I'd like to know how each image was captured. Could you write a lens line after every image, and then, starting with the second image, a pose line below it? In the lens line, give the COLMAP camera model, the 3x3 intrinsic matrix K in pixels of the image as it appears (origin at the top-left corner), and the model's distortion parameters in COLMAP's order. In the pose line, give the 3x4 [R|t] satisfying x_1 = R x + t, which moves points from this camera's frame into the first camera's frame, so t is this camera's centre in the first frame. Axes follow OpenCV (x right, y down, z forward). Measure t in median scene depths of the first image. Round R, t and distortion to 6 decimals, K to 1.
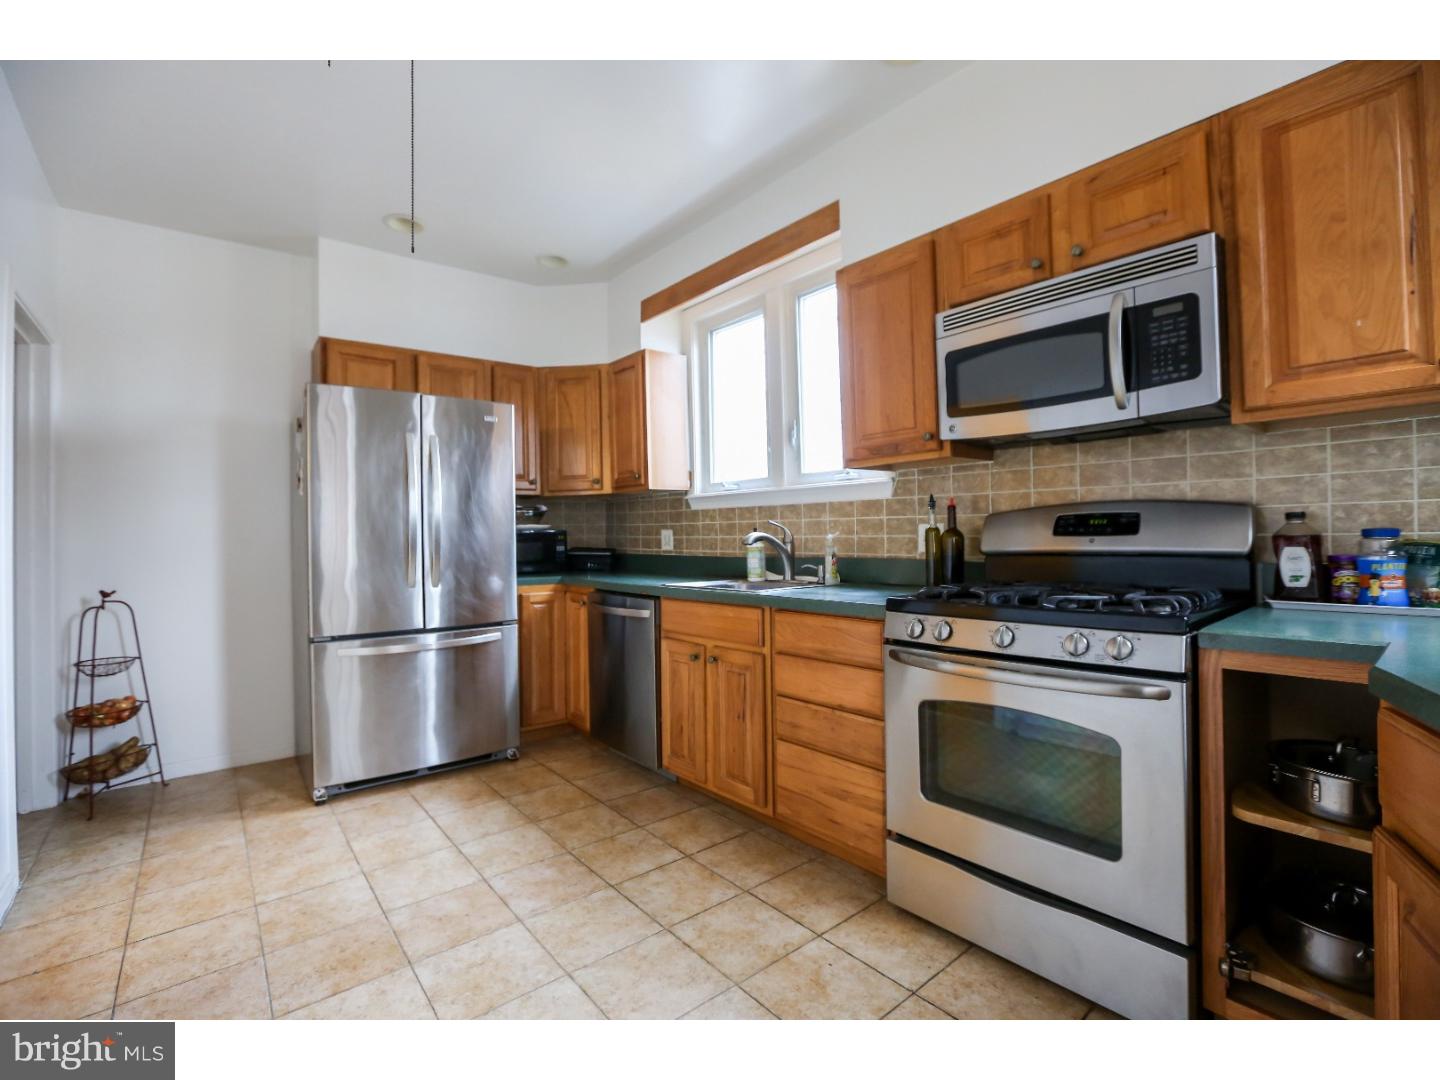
lens RADIAL K [[649.6, 0, 718.4], [0, 649.6, 530.4], [0, 0, 1]] dist [-0.056737, 0.020163]
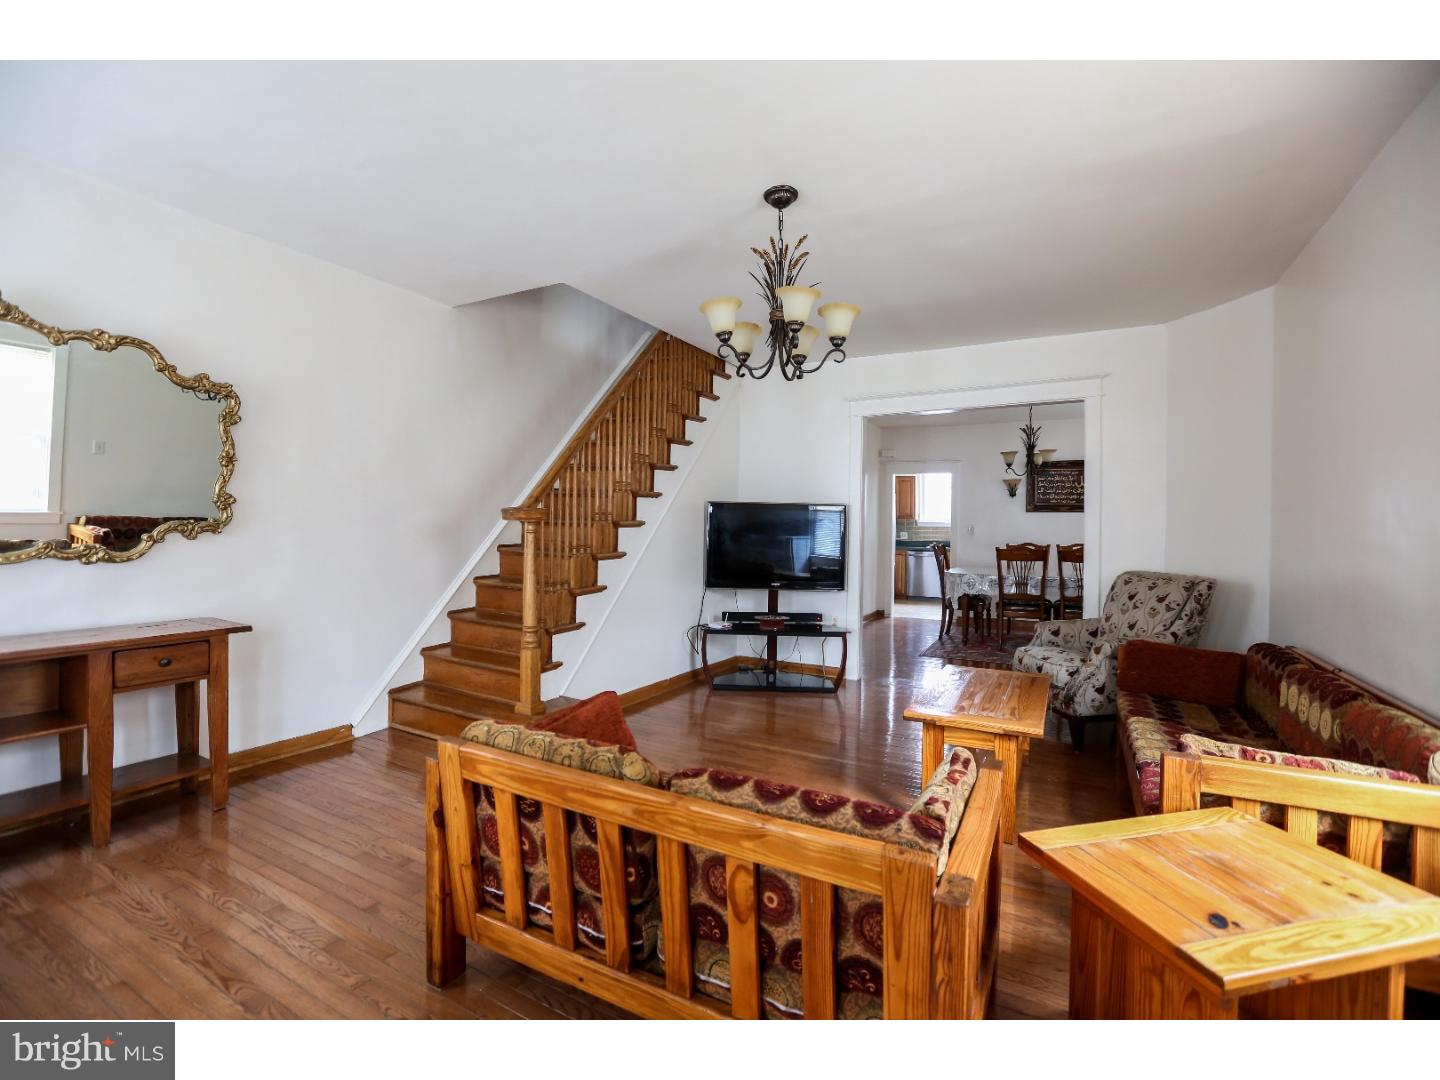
lens RADIAL K [[649.6, 0, 718.4], [0, 649.6, 530.4], [0, 0, 1]] dist [-0.056737, 0.020163]
pose [[0.926344, 0.029744, 0.375502, -3.084585], [-0.032899, 0.999457, 0.001992, 0.021221], [-0.375238, -0.014199, 0.926820, -2.242145]]
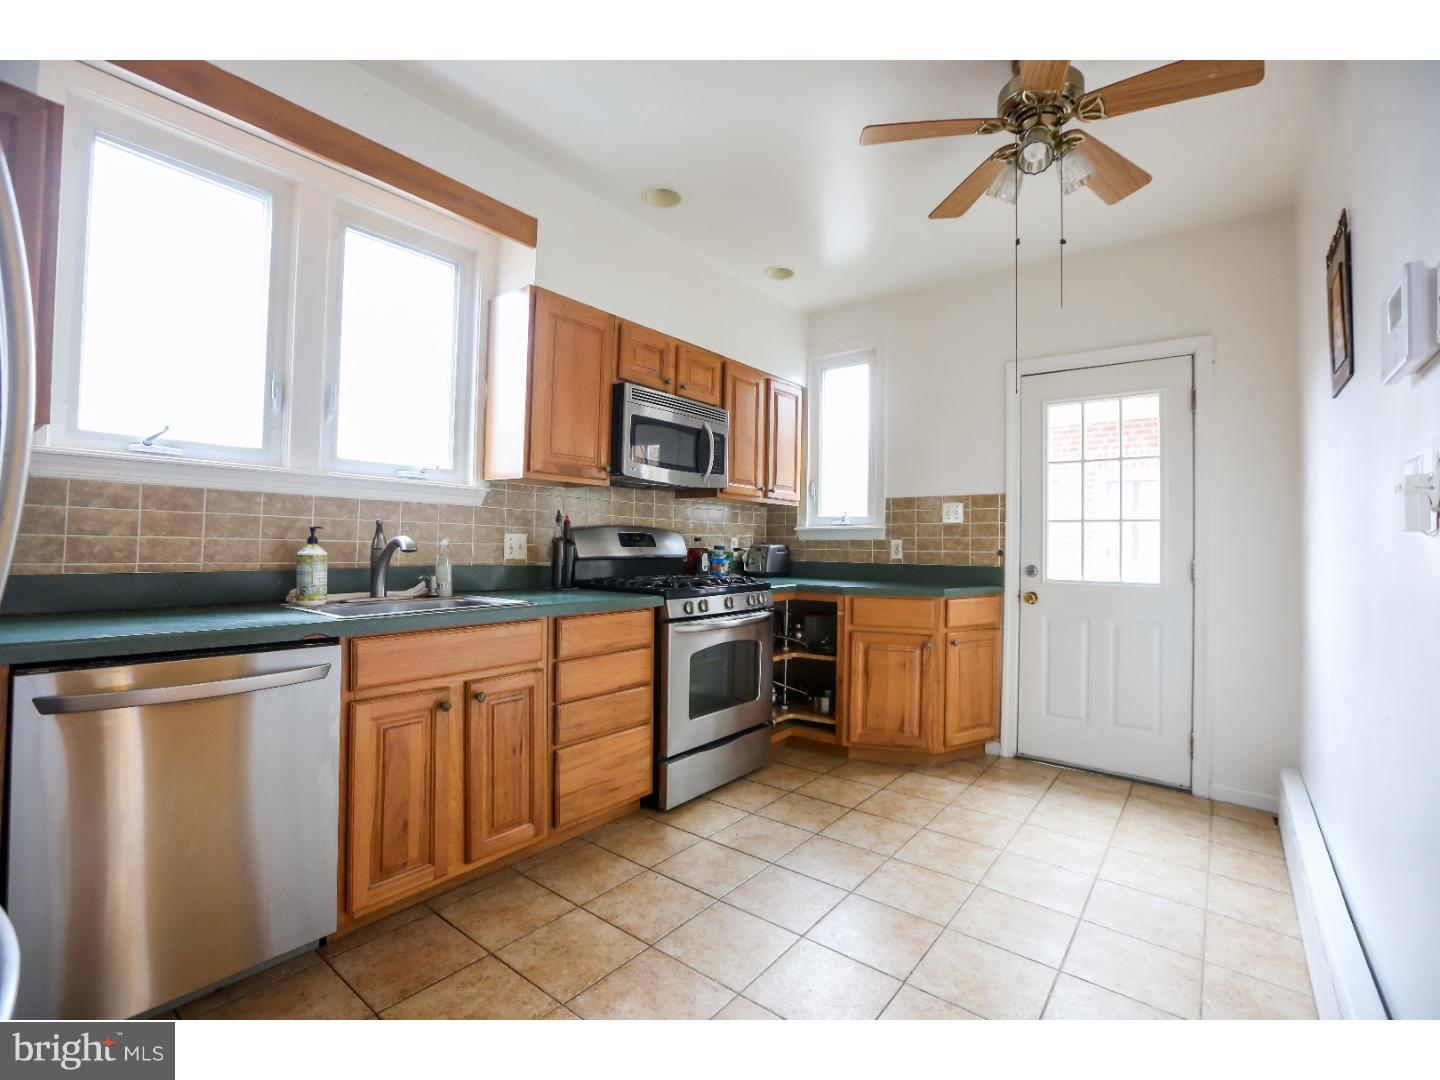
lens RADIAL K [[649.6, 0, 718.4], [0, 649.6, 530.4], [0, 0, 1]] dist [-0.056737, 0.020163]
pose [[-0.214400, 0.035404, 0.976104, -0.847332], [-0.018259, 0.999023, -0.040246, 0.023091], [-0.976575, -0.026451, -0.213544, 0.898262]]
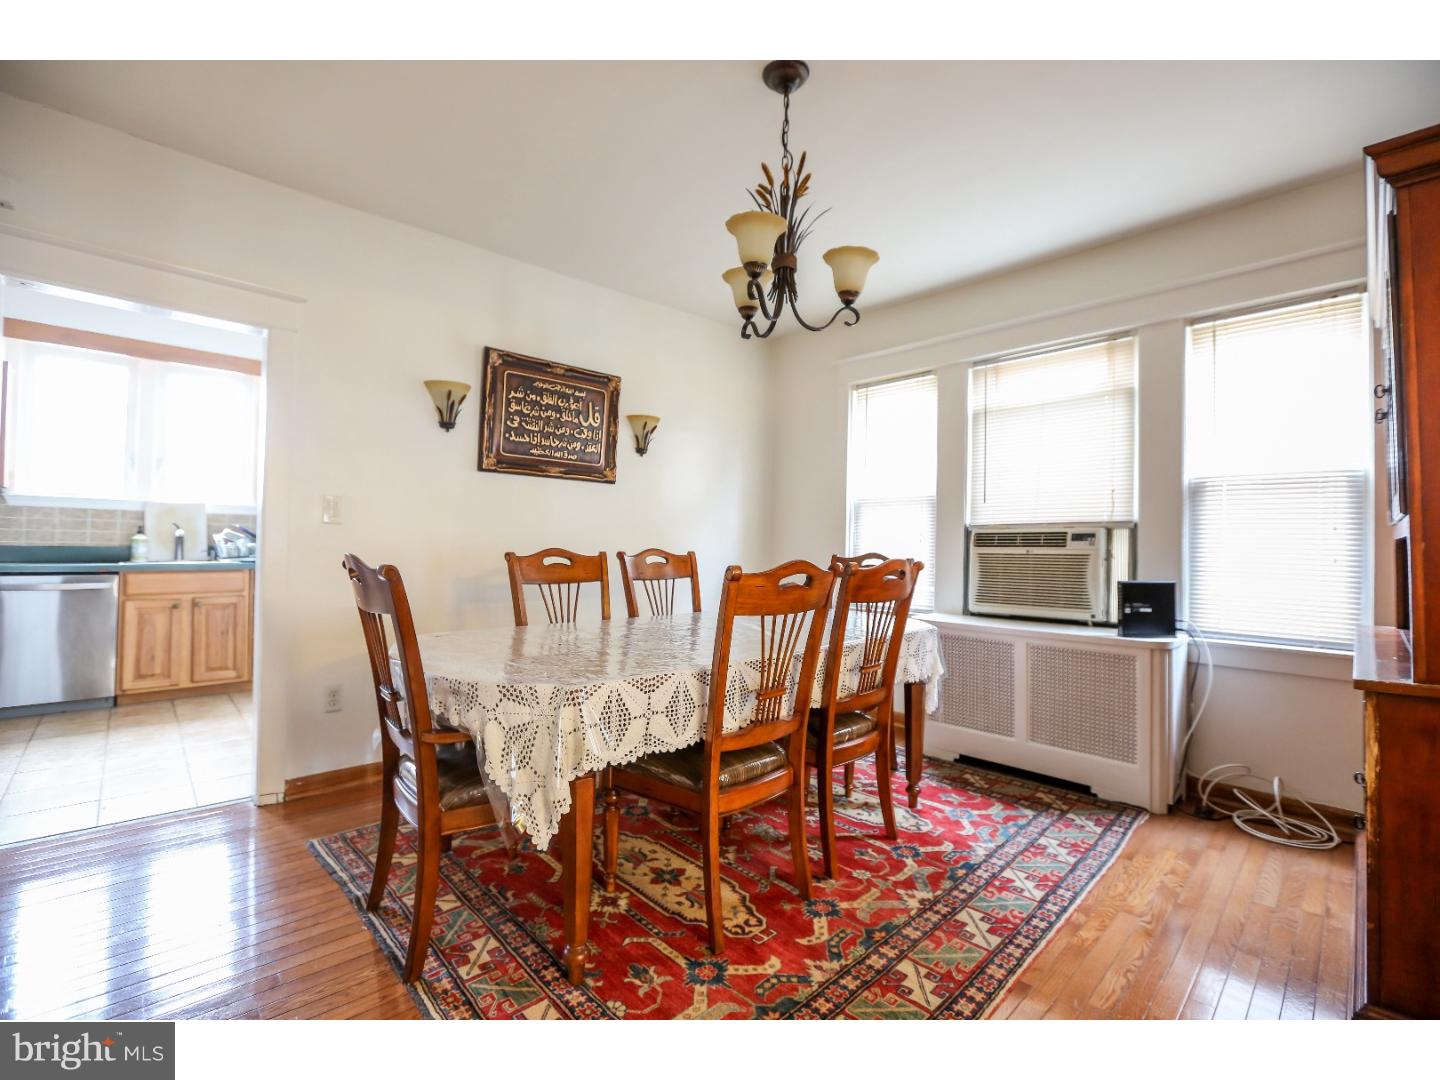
lens RADIAL K [[645.9, 0, 719.7], [0, 645.9, 527.6], [0, 0, 1]] dist [-0.048563, 0.013140]
pose [[-0.073324, 0.042270, 0.996412, -1.763268], [-0.019846, 0.998842, -0.043833, 0.043840], [-0.997111, -0.022989, -0.072400, -0.231911]]
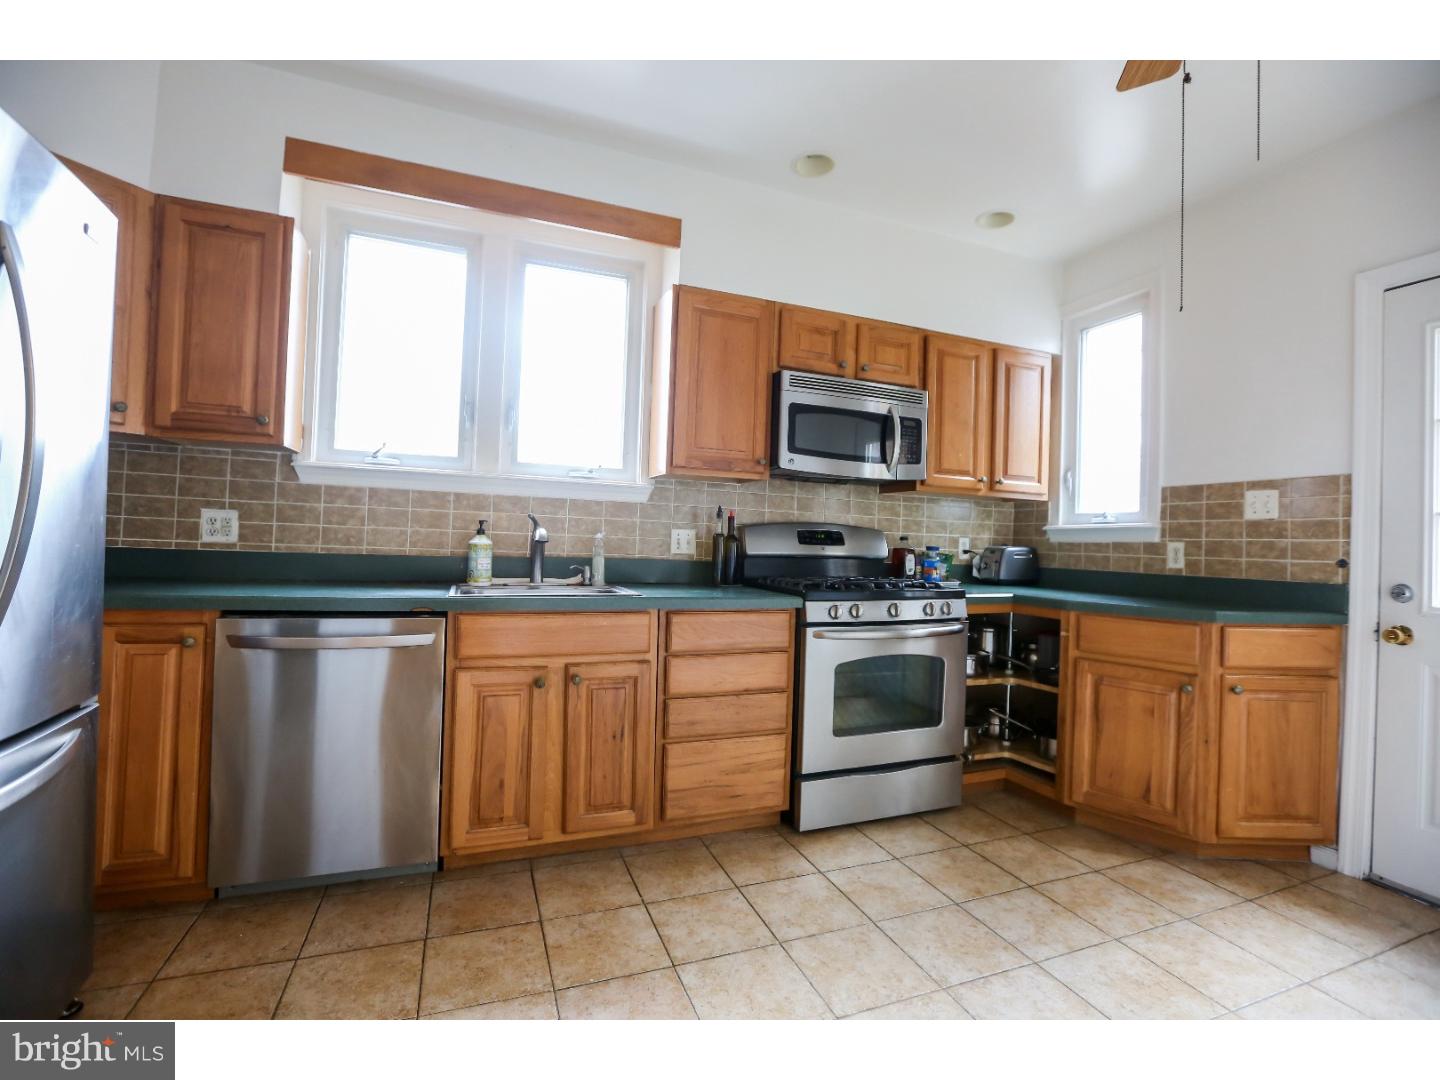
lens RADIAL K [[649.6, 0, 718.4], [0, 649.6, 530.4], [0, 0, 1]] dist [-0.056737, 0.020163]
pose [[0.315177, 0.042040, 0.948101, -0.755124], [-0.044702, 0.998567, -0.029417, 0.023408], [-0.947980, -0.033110, 0.316604, 0.575483]]
